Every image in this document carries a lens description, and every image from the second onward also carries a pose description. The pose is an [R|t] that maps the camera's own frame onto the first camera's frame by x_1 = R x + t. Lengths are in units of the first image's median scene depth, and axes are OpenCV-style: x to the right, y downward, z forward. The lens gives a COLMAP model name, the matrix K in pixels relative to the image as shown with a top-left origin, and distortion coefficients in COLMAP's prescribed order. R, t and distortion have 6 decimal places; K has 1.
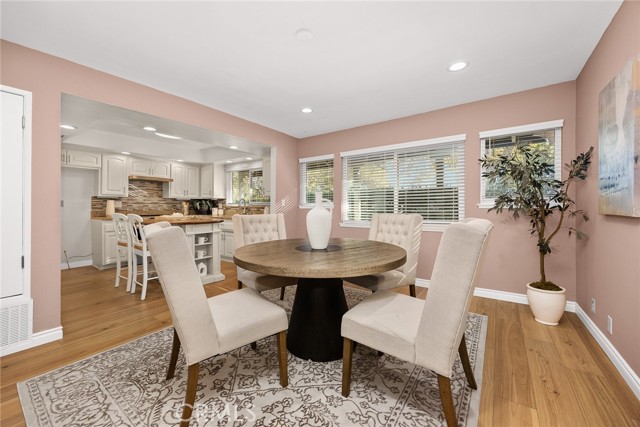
lens RADIAL K [[268.9, 0, 321.1], [0, 268.9, 205.4], [0, 0, 1]] dist [0.000602, 0.000142]
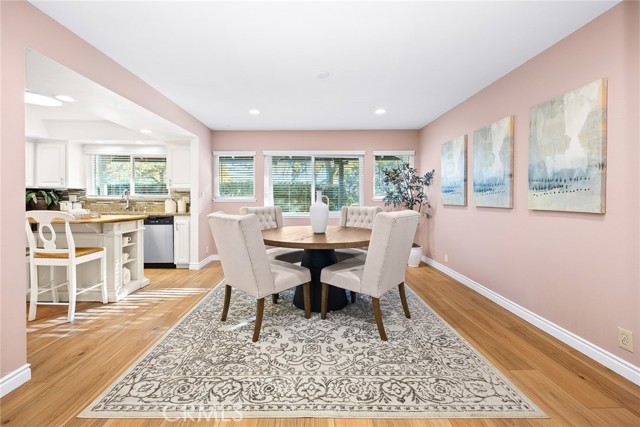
lens RADIAL K [[267.2, 0, 337.5], [0, 267.2, 201.2], [0, 0, 1]] dist [-0.000643, 0.000014]
pose [[0.788969, -0.001783, 0.614430, -0.456124], [-0.005315, 0.999939, 0.009727, -0.003289], [-0.614410, -0.010940, 0.788911, -0.055183]]
